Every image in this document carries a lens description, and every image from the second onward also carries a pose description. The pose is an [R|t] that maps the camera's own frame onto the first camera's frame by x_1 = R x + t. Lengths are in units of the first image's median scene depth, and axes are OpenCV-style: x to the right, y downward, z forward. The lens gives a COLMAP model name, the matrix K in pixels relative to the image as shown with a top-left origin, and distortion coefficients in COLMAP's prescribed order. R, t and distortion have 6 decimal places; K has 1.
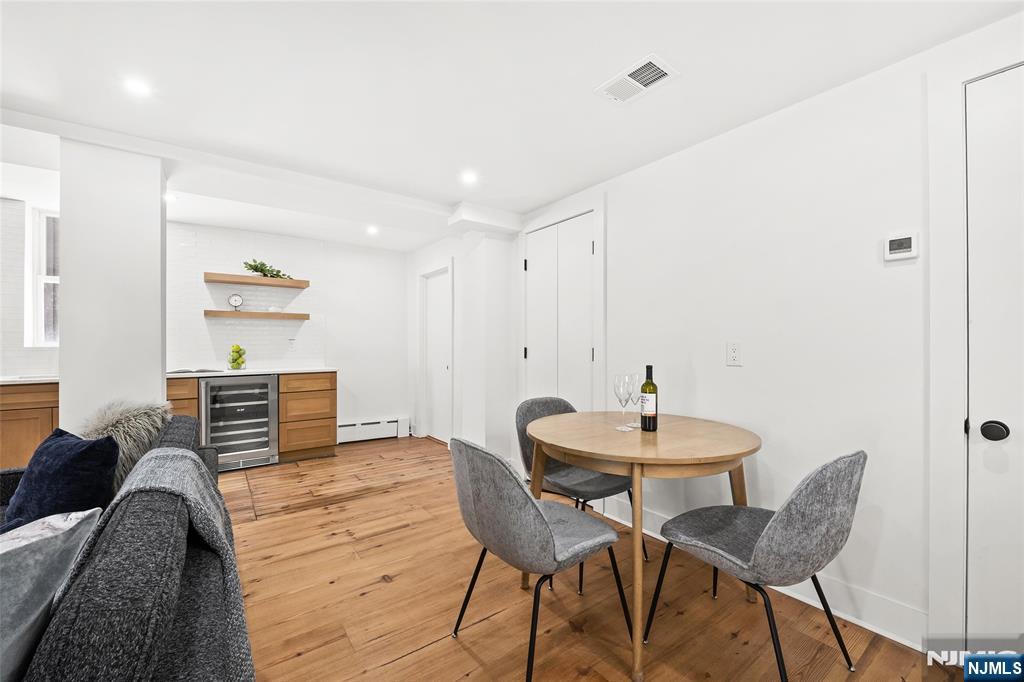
lens RADIAL K [[413.6, 0, 517.2], [0, 413.6, 347.2], [0, 0, 1]] dist [-0.010896, -0.000859]
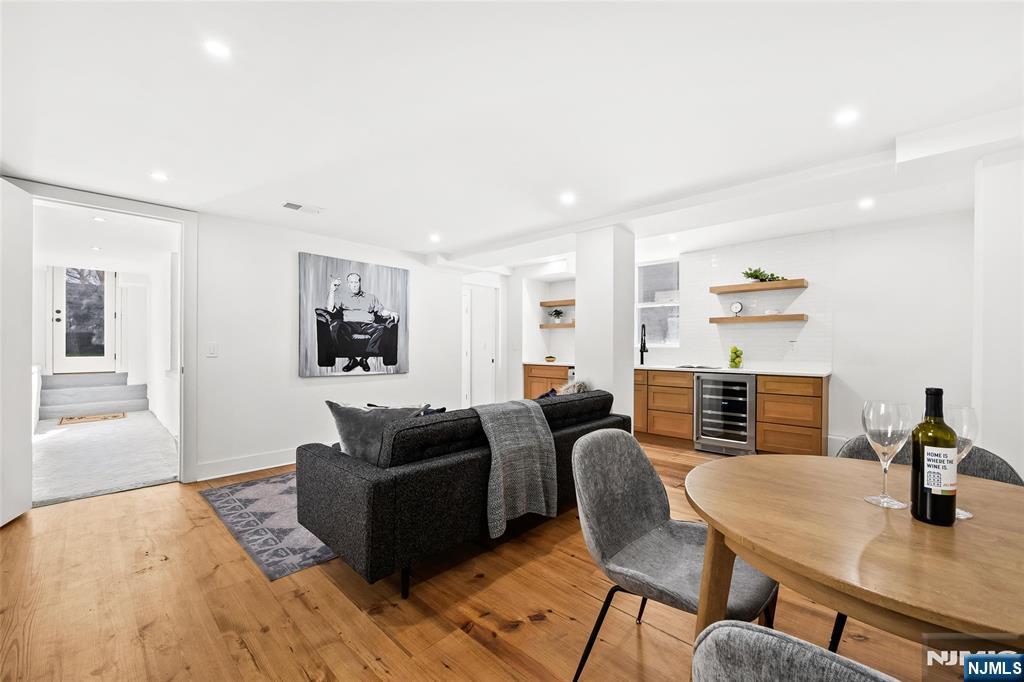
lens RADIAL K [[413.6, 0, 507.4], [0, 413.6, 346.1], [0, 0, 1]] dist [-0.010896, -0.000859]
pose [[0.156201, 0.003032, -0.987721, 0.348893], [-0.011756, 0.999930, 0.001210, -0.000525], [0.987655, 0.011422, 0.156226, 0.207531]]
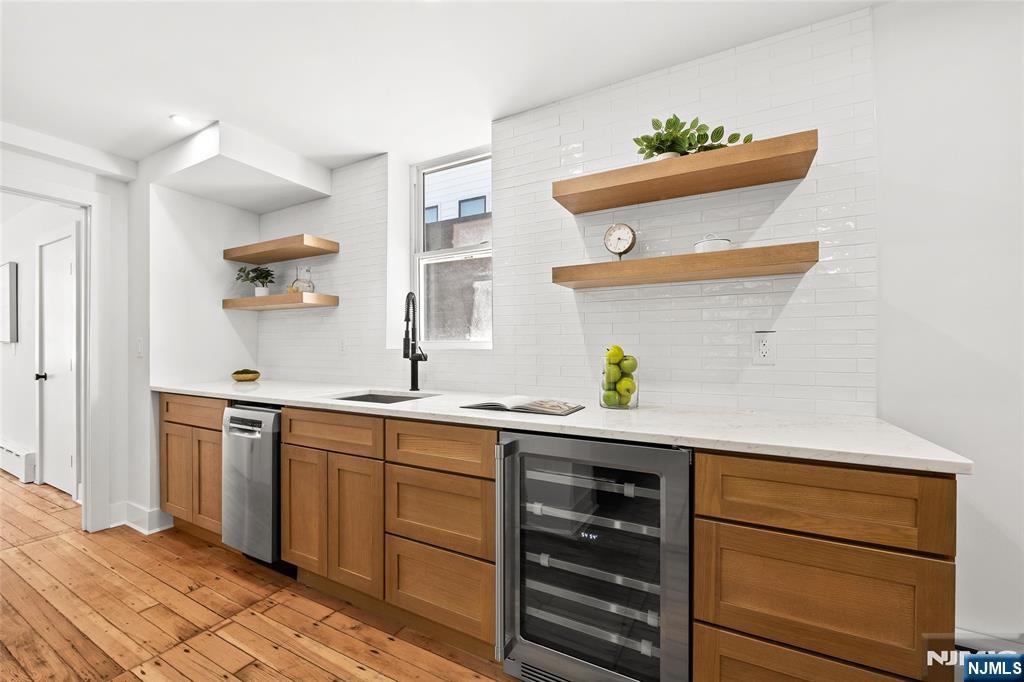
lens RADIAL K [[413.6, 0, 512.9], [0, 413.6, 344.5], [0, 0, 1]] dist [-0.010896, -0.000859]
pose [[0.423641, -0.002216, -0.905828, -0.365938], [-0.007186, 0.999957, -0.005806, -0.004182], [0.905802, 0.008969, 0.423607, 0.751224]]
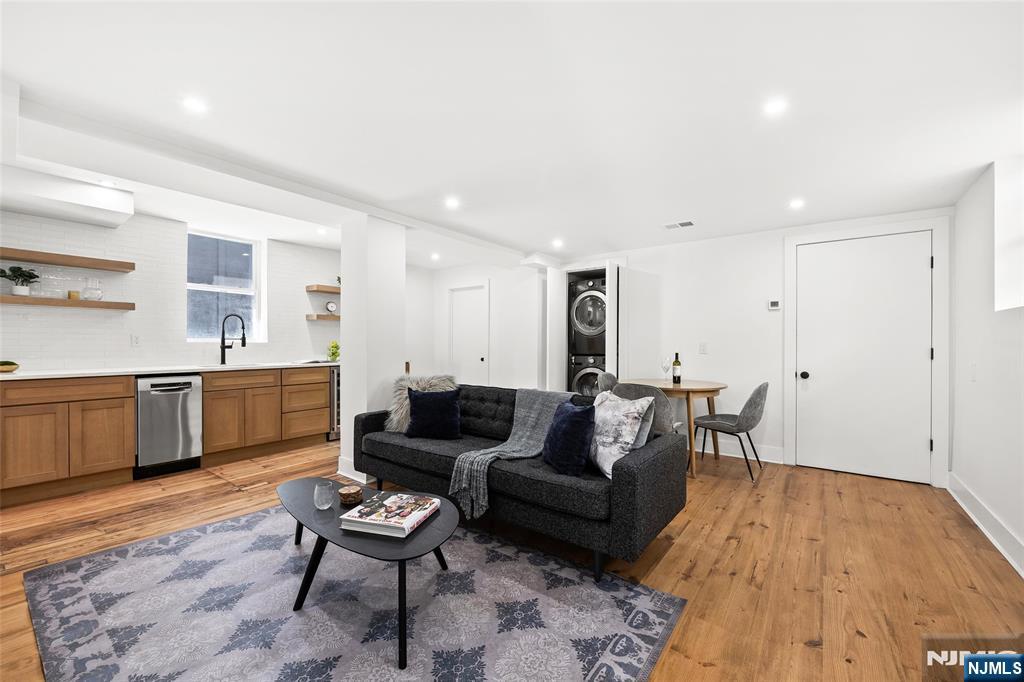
lens RADIAL K [[413.6, 0, 512.9], [0, 413.6, 348.6], [0, 0, 1]] dist [-0.010896, -0.000859]
pose [[0.960990, 0.001975, 0.276577, -0.516104], [-0.004552, 0.999952, 0.008675, 0.003385], [-0.276547, -0.009596, 0.960952, -0.389673]]
